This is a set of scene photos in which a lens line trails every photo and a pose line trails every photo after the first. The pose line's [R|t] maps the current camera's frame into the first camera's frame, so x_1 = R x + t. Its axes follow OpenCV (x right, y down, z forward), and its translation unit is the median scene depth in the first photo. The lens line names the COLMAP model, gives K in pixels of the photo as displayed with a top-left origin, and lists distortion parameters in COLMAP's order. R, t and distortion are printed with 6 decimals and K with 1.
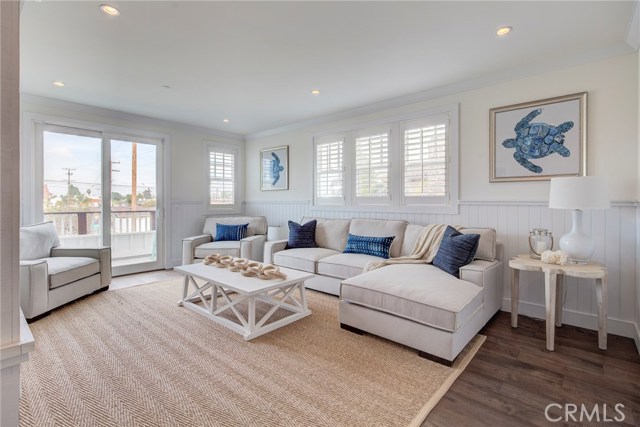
lens RADIAL K [[302.2, 0, 316.2], [0, 302.2, 202.9], [0, 0, 1]] dist [0.023295, -0.000763]
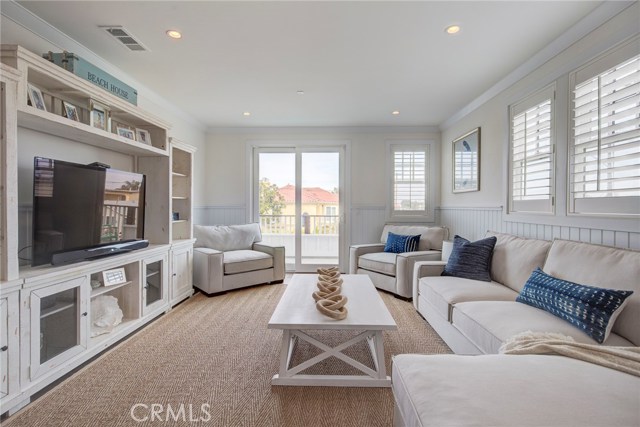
lens RADIAL K [[302.2, 0, 321.0], [0, 302.2, 209.0], [0, 0, 1]] dist [0.023295, -0.000763]
pose [[0.649706, 0.007541, -0.760148, 0.246267], [-0.006433, 0.999970, 0.004422, -0.001506], [0.760158, 0.002017, 0.649735, 0.322895]]
